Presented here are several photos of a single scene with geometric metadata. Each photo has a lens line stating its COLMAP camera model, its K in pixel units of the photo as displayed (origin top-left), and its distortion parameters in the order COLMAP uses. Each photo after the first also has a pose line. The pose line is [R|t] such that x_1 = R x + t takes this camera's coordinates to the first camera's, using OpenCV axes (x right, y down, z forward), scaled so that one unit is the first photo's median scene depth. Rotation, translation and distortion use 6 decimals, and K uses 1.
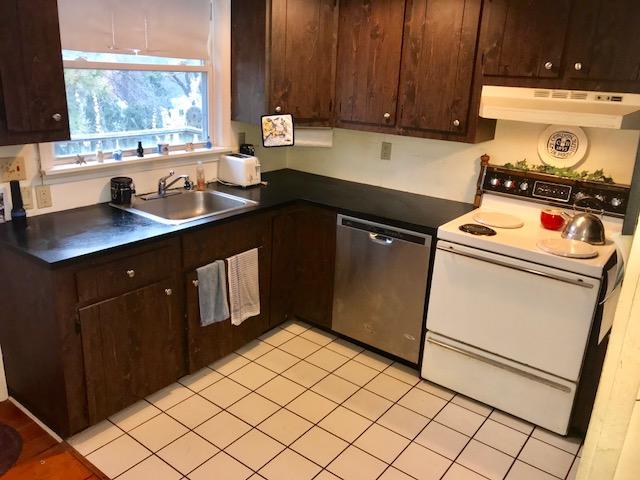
lens RADIAL K [[527.4, 0, 317.2], [0, 527.4, 231.9], [0, 0, 1]] dist [0.042432, -0.051993]
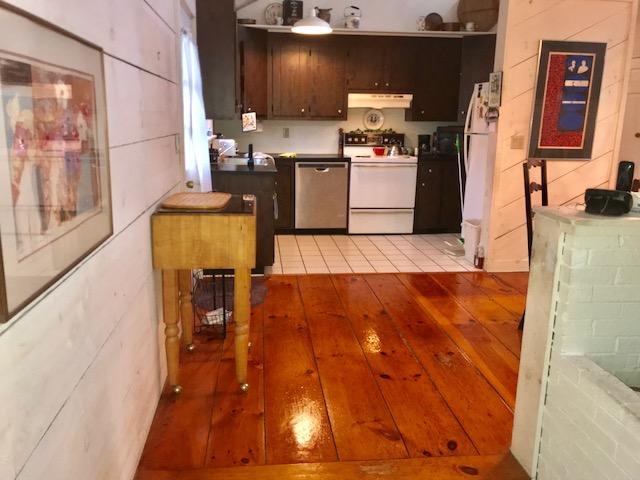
lens RADIAL K [[527.4, 0, 314.4], [0, 527.4, 241.4], [0, 0, 1]] dist [0.042432, -0.051993]
pose [[0.719027, -0.189498, 0.668648, -1.298994], [0.227798, 0.973219, 0.030854, 0.210909], [-0.656588, 0.130131, 0.742939, -0.442993]]
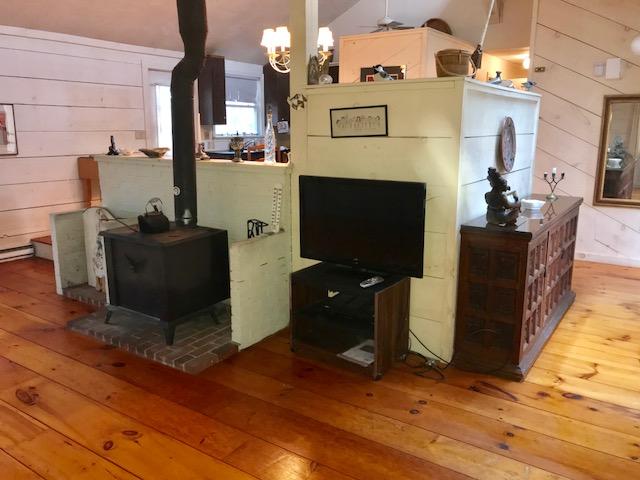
lens RADIAL K [[527.4, 0, 307.5], [0, 527.4, 239.5], [0, 0, 1]] dist [0.042432, -0.051993]
pose [[0.998050, -0.049050, 0.038595, -0.091253], [0.052502, 0.994169, -0.094192, 0.730903], [-0.033750, 0.096035, 0.994806, -1.877516]]
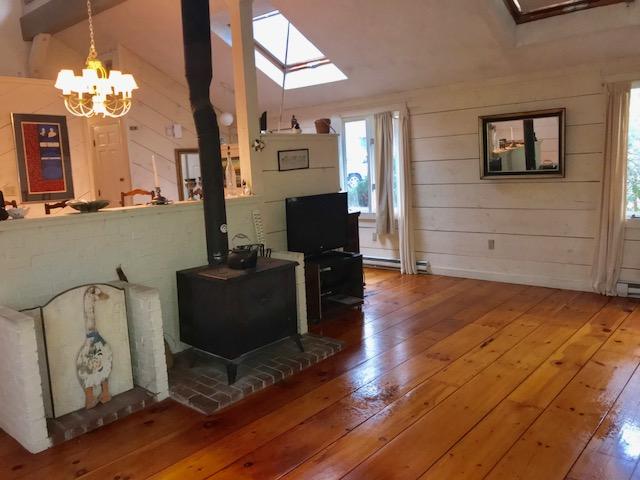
lens RADIAL K [[527.4, 0, 312.9], [0, 527.4, 237.4], [0, 0, 1]] dist [0.042432, -0.051993]
pose [[0.059738, -0.180870, 0.981691, -1.662976], [0.353307, 0.923619, 0.148671, 0.371390], [-0.933598, 0.337957, 0.119077, -0.928942]]
